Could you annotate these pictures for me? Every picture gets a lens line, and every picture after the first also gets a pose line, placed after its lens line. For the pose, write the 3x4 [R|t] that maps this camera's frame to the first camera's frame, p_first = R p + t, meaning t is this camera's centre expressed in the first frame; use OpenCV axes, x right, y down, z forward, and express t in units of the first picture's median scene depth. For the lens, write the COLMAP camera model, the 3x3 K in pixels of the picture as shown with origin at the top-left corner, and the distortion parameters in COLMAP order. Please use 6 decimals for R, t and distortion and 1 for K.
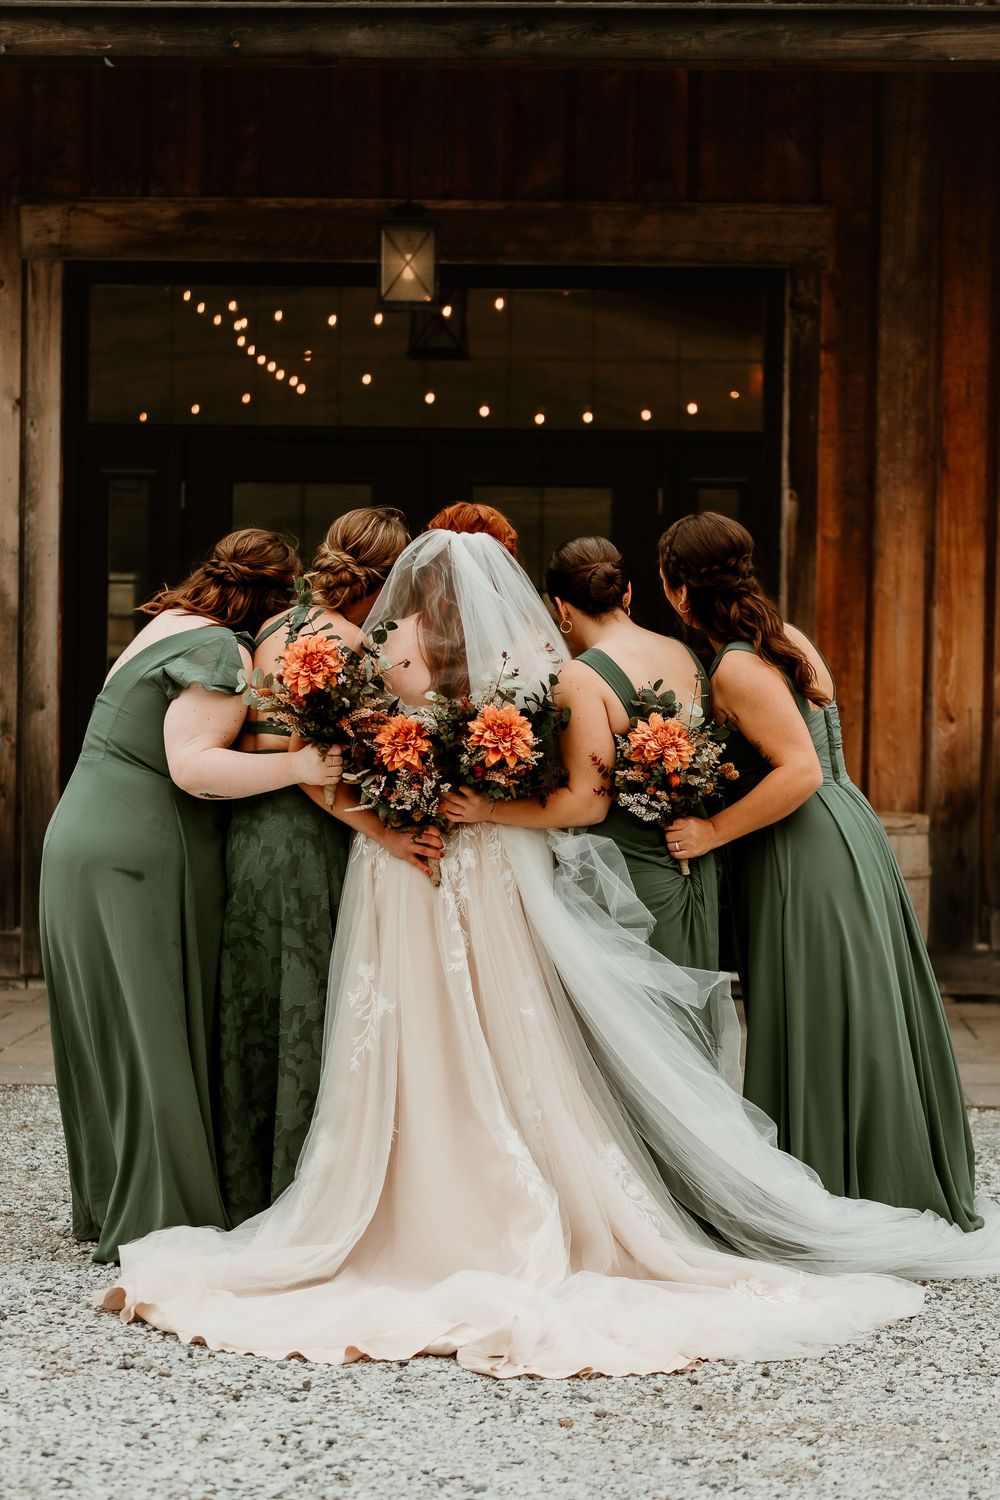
lens RADIAL K [[3033.8, 0, 500.4], [0, 3033.8, 749.6], [0, 0, 1]] dist [0.032464, 0.000000]
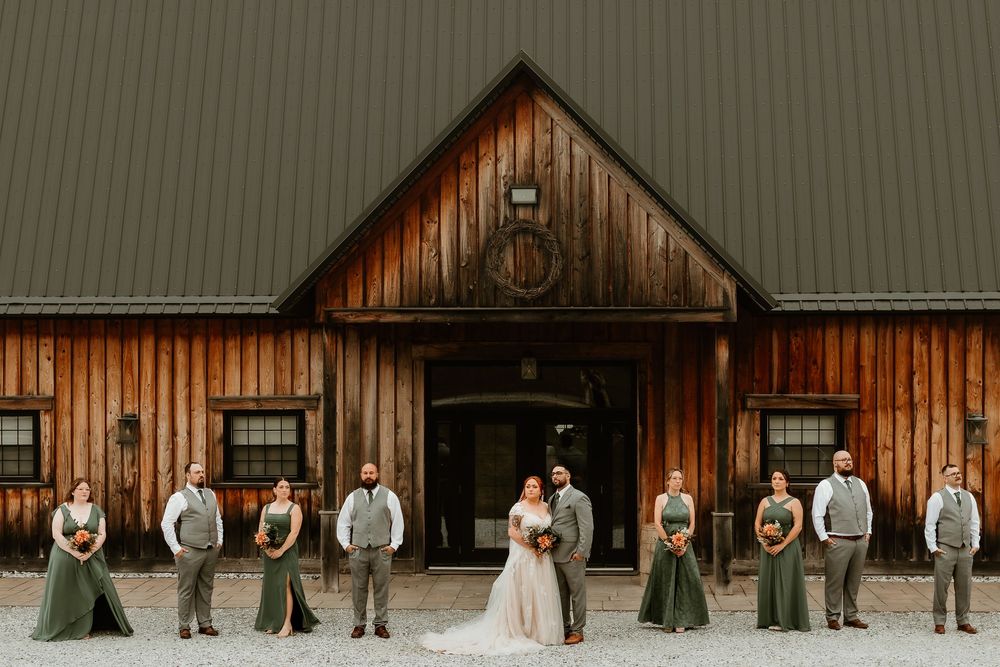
lens RADIAL K [[1653.2, 0, 500.8], [0, 1653.2, 334.0], [0, 0, 1]] dist [0.029701, 0.000000]
pose [[0.999824, -0.018713, -0.001392, -0.055899], [0.018669, 0.999463, -0.026929, -0.140653], [0.001895, 0.026898, 0.999636, -0.856770]]
